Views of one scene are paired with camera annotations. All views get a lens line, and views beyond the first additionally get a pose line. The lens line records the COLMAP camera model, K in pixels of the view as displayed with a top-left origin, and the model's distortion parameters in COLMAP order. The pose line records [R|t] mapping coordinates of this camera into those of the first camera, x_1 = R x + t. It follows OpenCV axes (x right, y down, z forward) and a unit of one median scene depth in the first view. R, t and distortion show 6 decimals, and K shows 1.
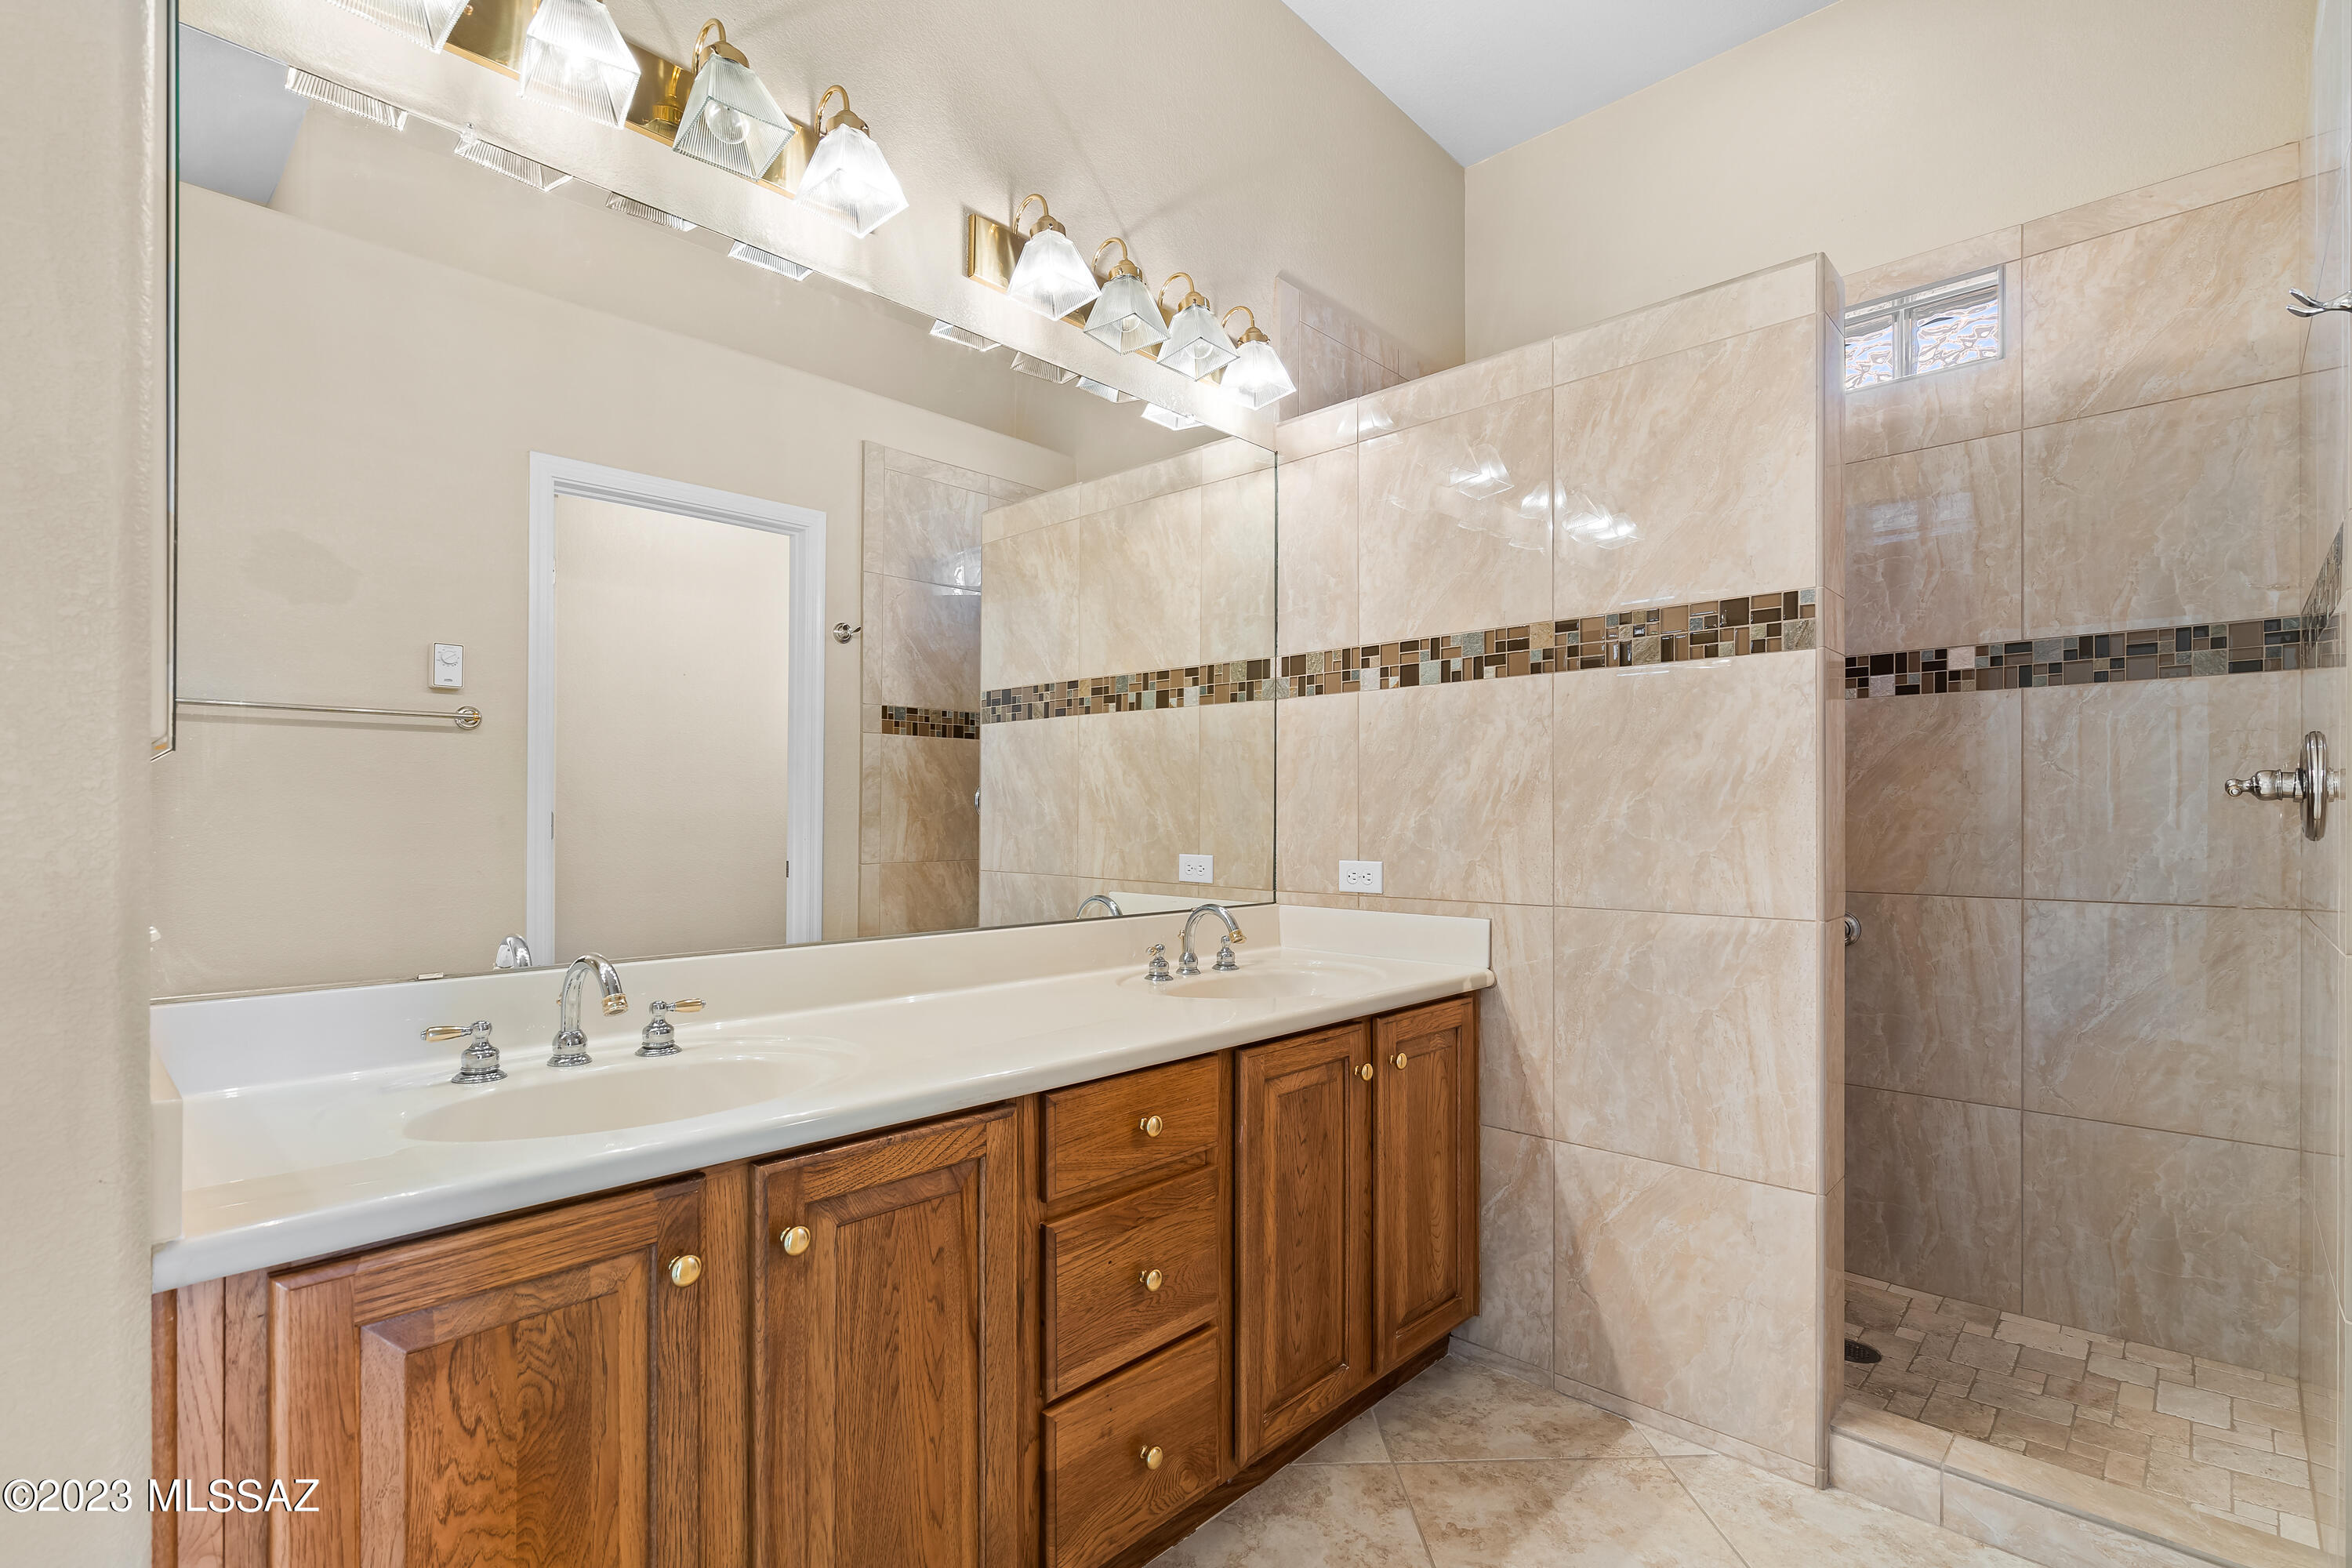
lens RADIAL K [[1096.4, 0, 1185.7], [0, 1096.4, 812.2], [0, 0, 1]] dist [-0.001306, -0.000403]
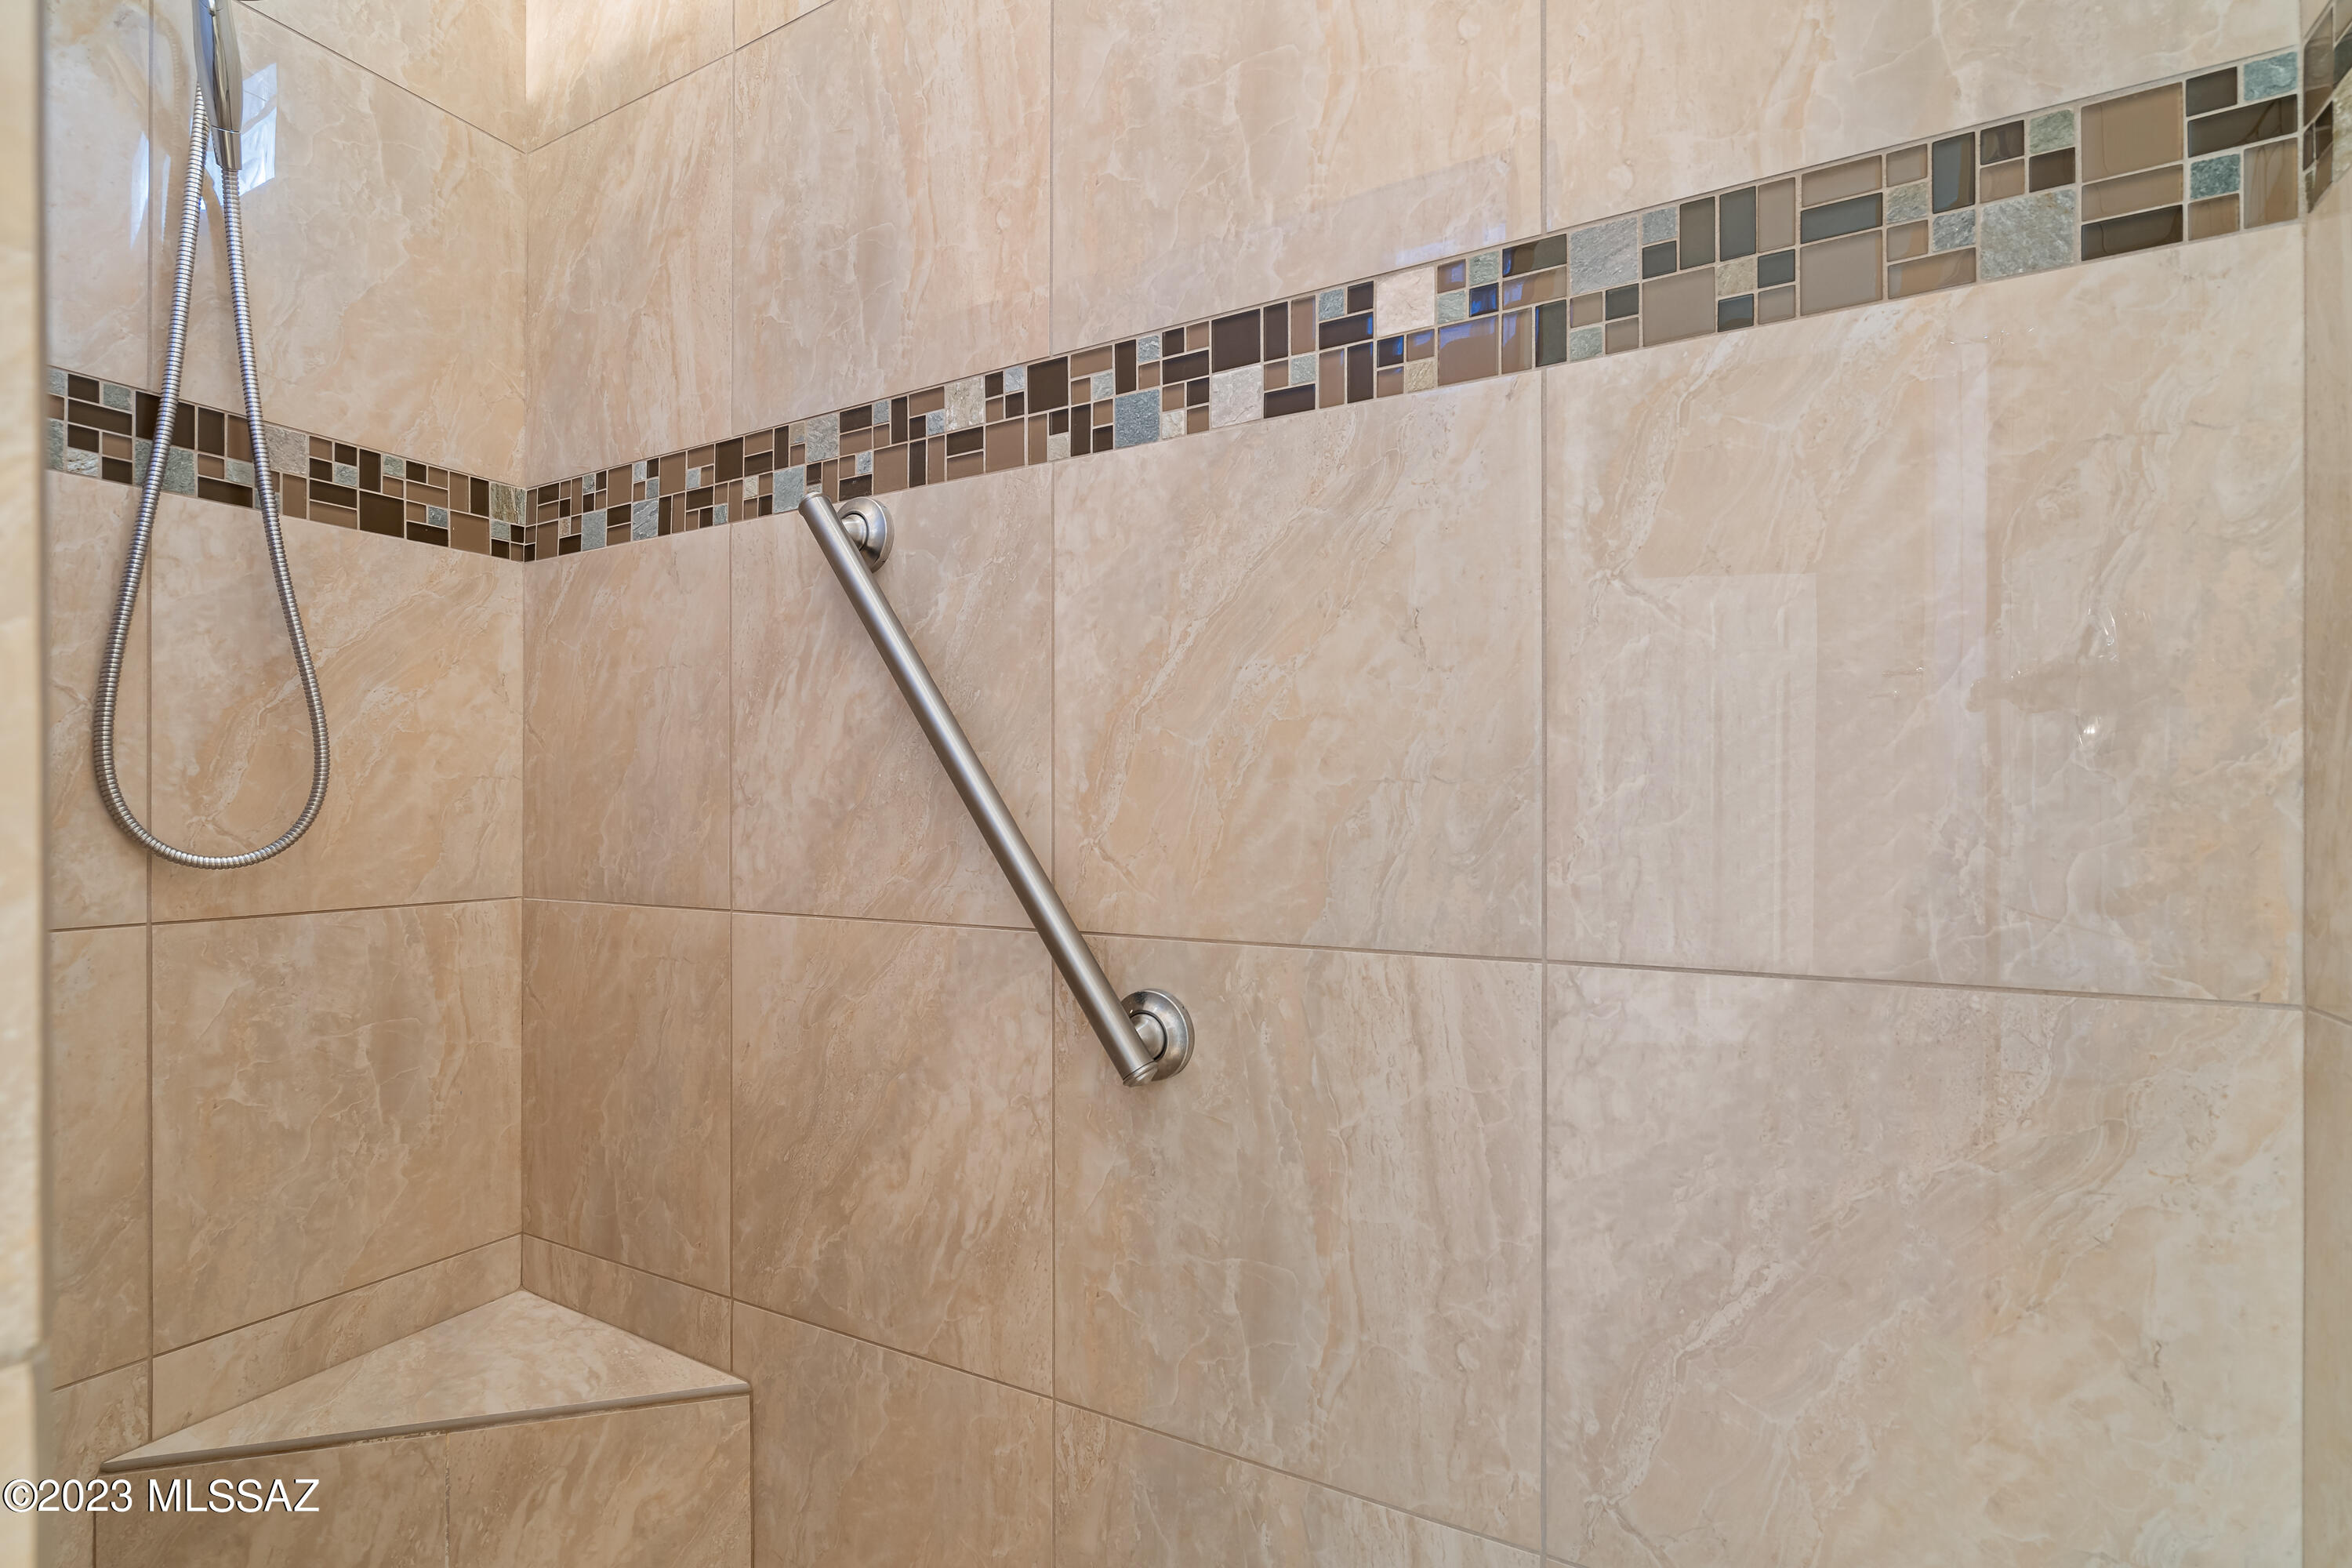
lens RADIAL K [[1082.4, 0, 1179.0], [0, 1082.4, 807.8], [0, 0, 1]] dist [-0.000769, 0.000670]
pose [[0.968058, 0.000144, 0.250725, 0.560577], [-0.000013, 1.000000, -0.000524, 0.029485], [-0.250725, 0.000504, 0.968058, 0.688982]]
